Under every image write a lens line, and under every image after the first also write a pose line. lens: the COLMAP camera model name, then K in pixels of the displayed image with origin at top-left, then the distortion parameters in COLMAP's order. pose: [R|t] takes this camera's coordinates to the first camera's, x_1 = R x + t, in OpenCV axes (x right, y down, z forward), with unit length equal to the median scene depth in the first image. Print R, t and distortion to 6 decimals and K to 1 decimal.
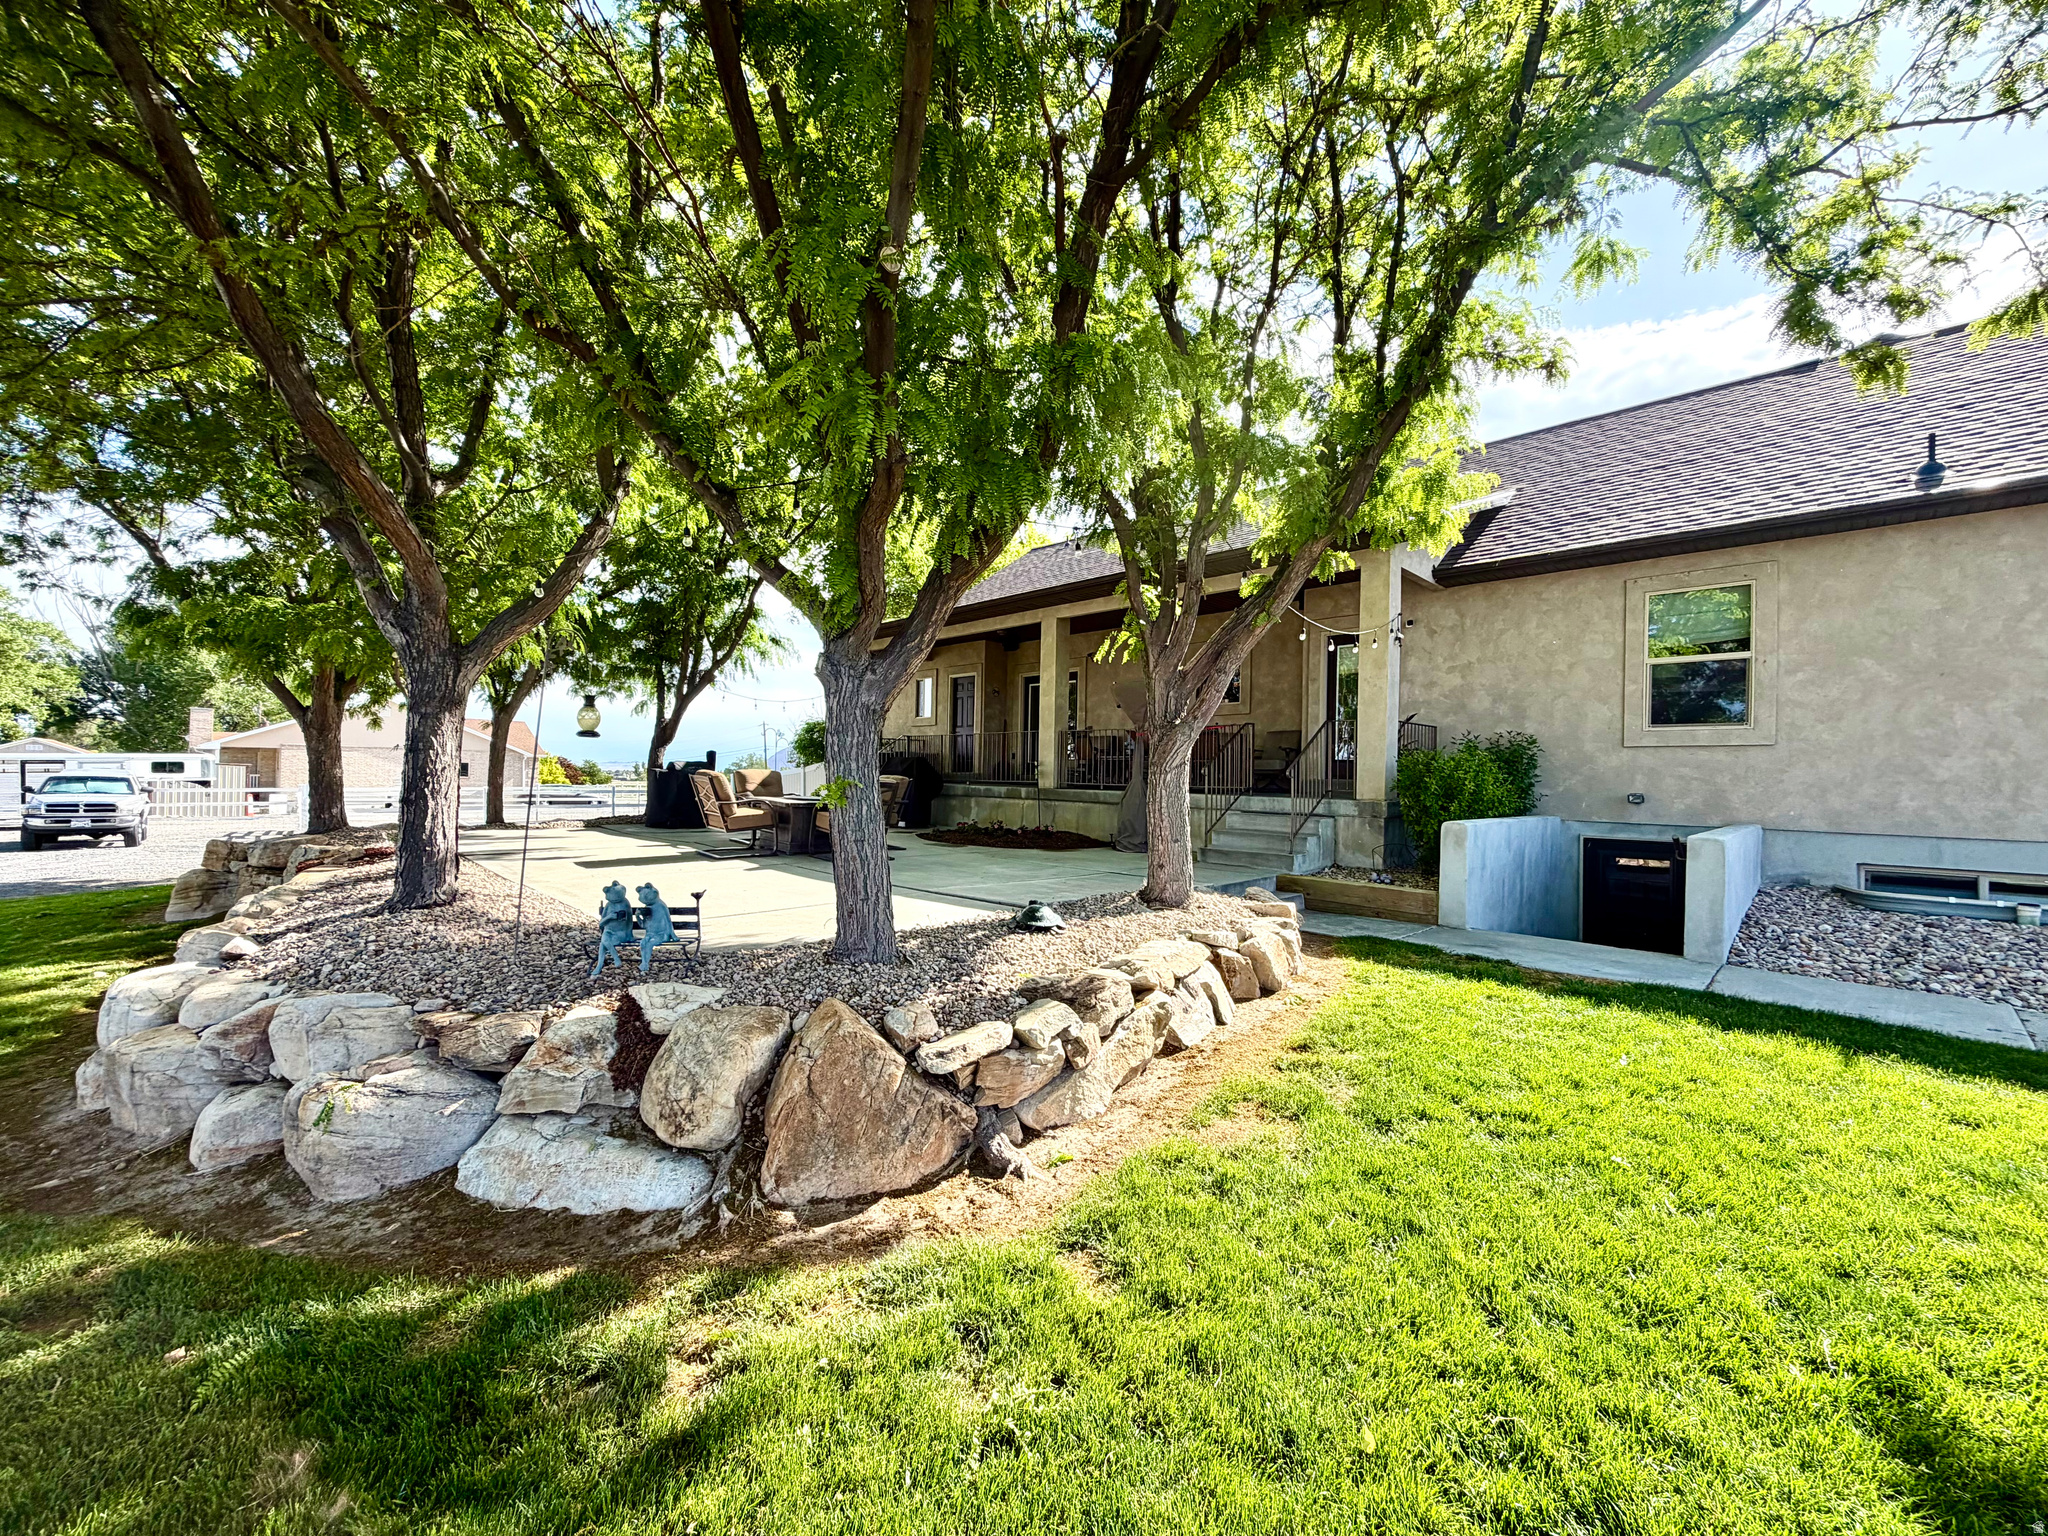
lens RADIAL K [[811.1, 0, 1016.5], [0, 811.1, 770.6], [0, 0, 1]] dist [-0.001085, 0.000120]
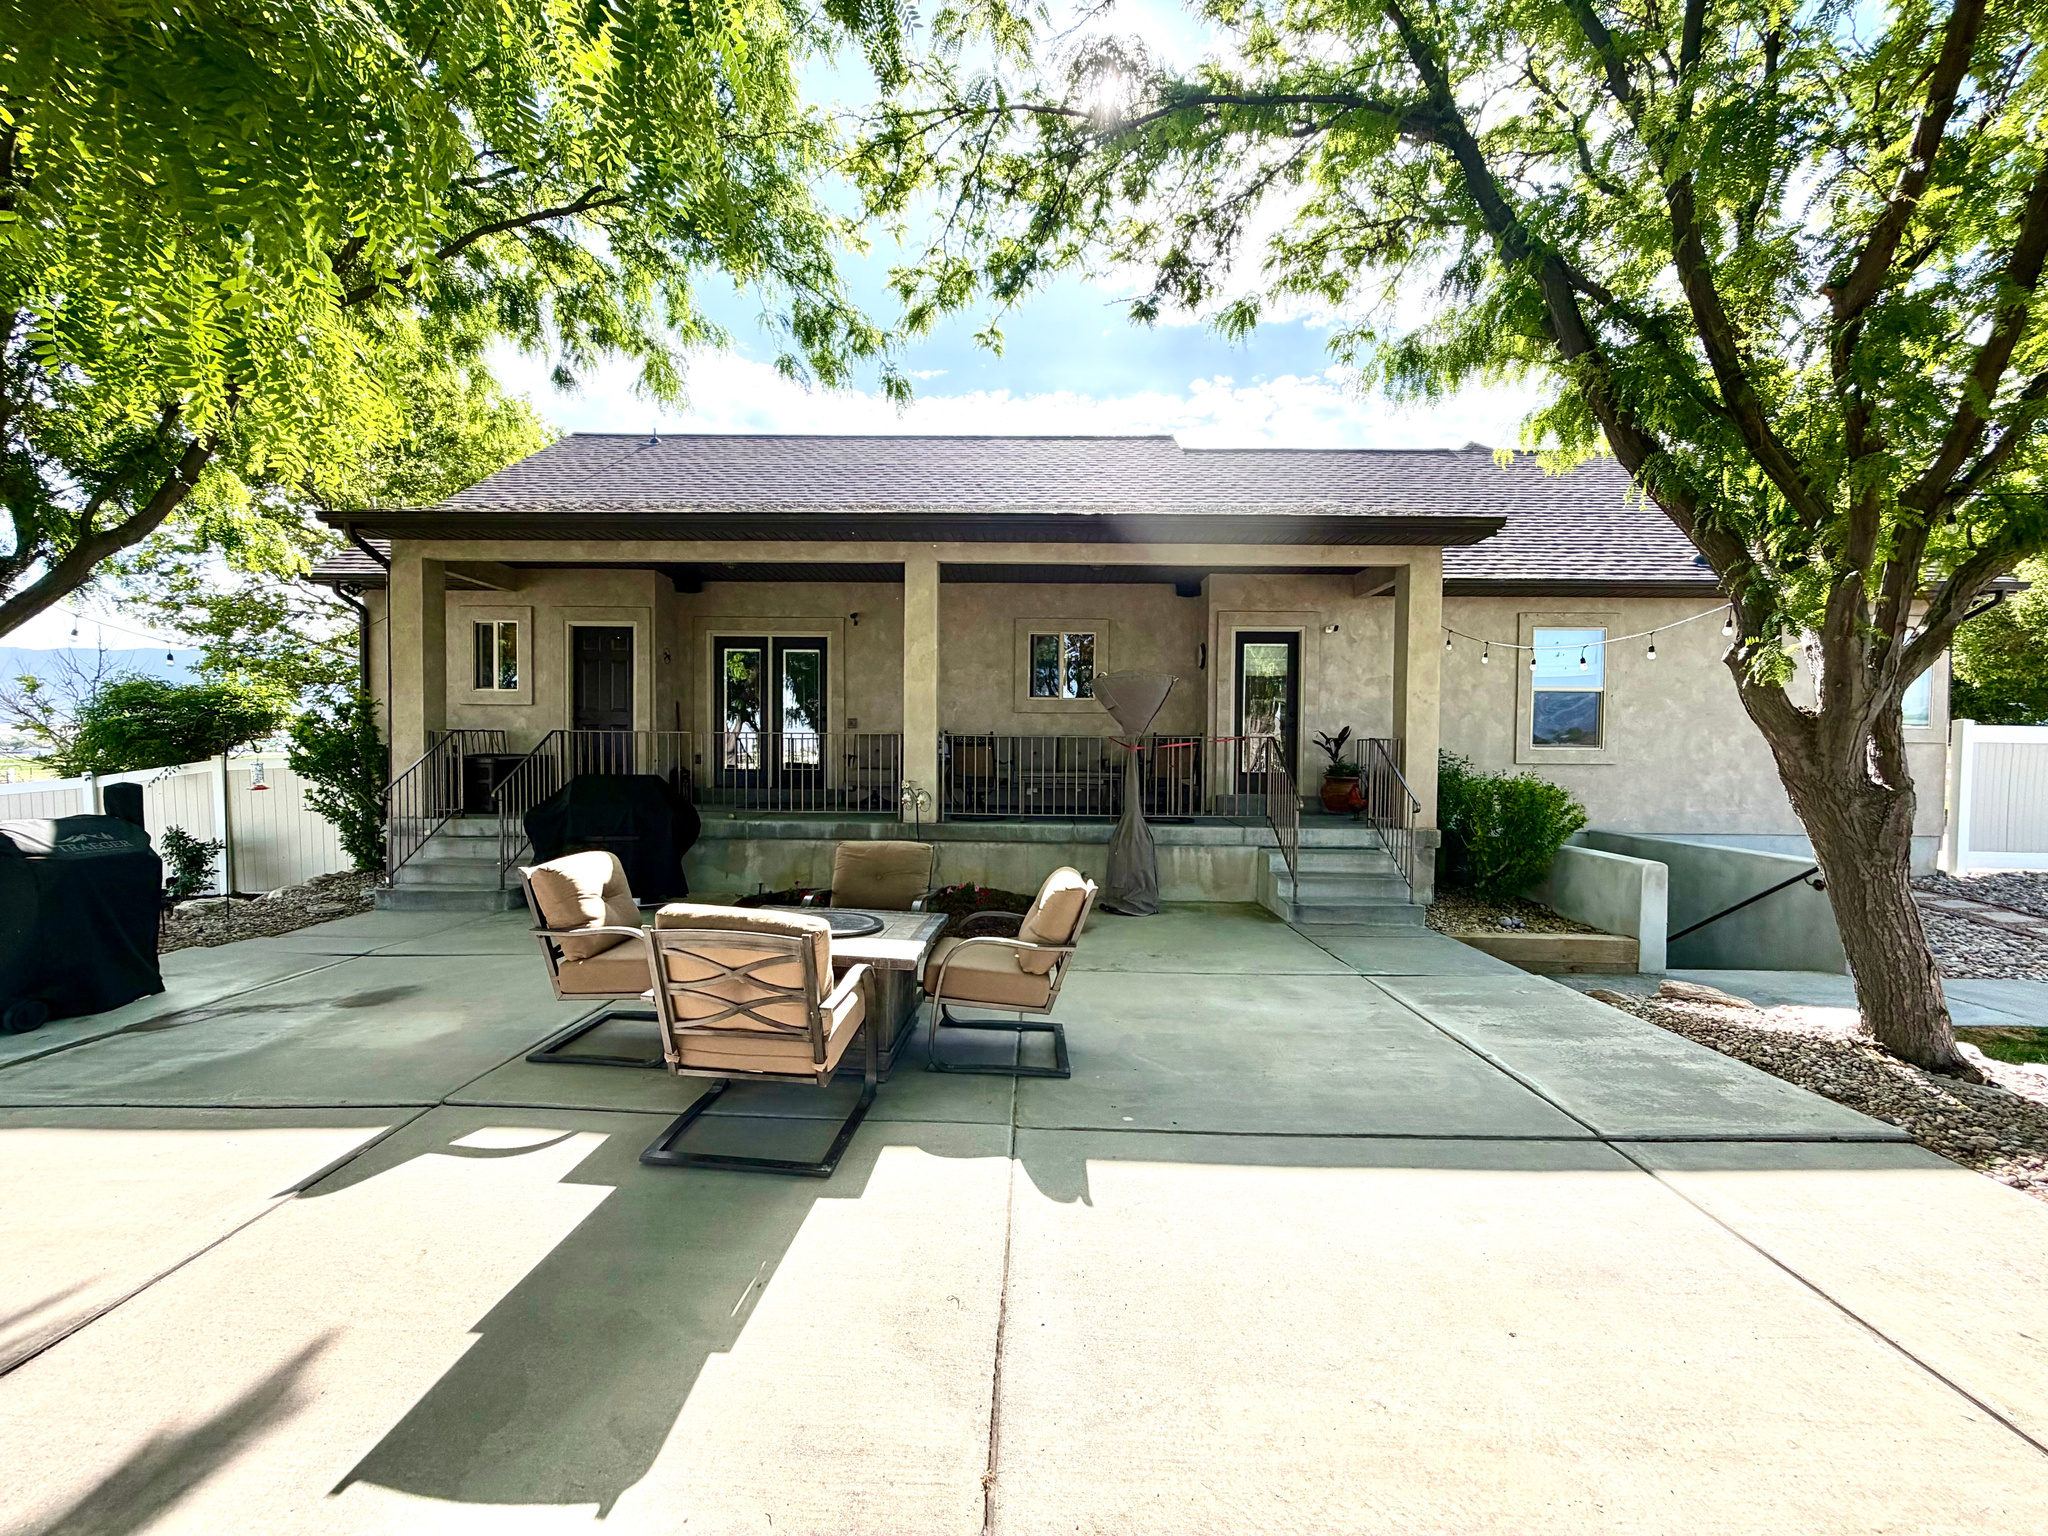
lens RADIAL K [[811.1, 0, 1016.5], [0, 811.1, 770.6], [0, 0, 1]] dist [-0.001085, 0.000120]
pose [[0.703906, -0.023450, 0.709906, -0.521888], [-0.000955, 0.999423, 0.033961, -0.057896], [-0.710292, -0.024583, 0.703477, 0.711490]]
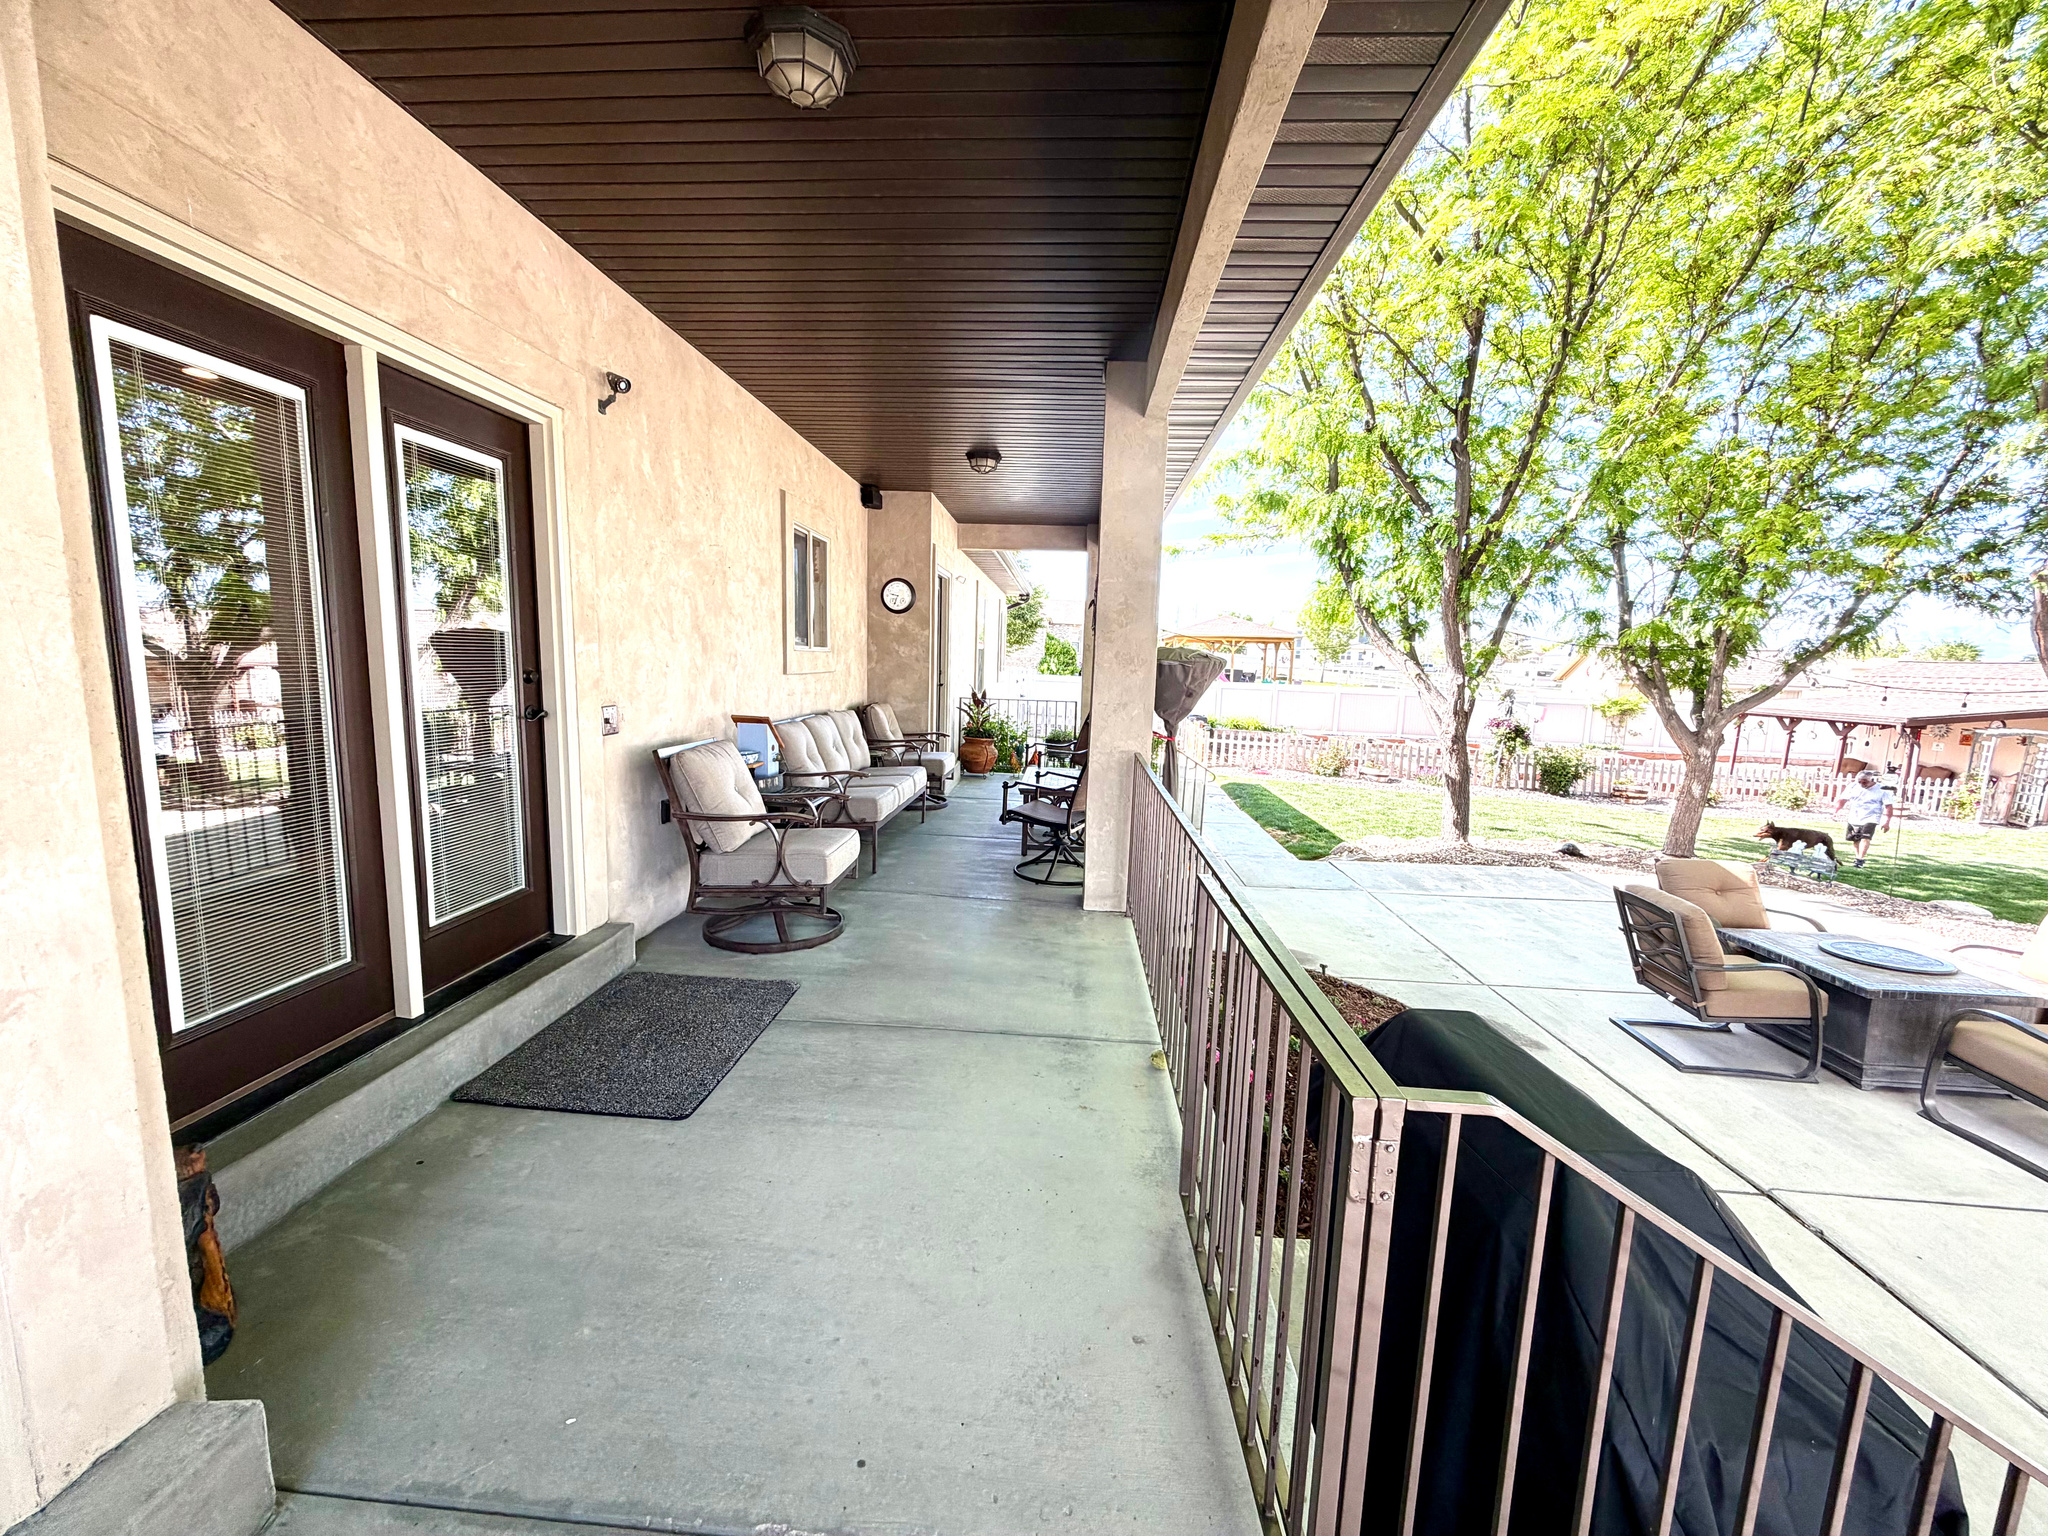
lens RADIAL K [[817.7, 0, 1016.2], [0, 817.7, 770.9], [0, 0, 1]] dist [-0.003029, 0.000226]
pose [[-0.672612, -0.132360, 0.728062, -0.269012], [-0.037147, 0.988672, 0.145421, -0.127423], [-0.739063, 0.070767, -0.669909, 1.841078]]
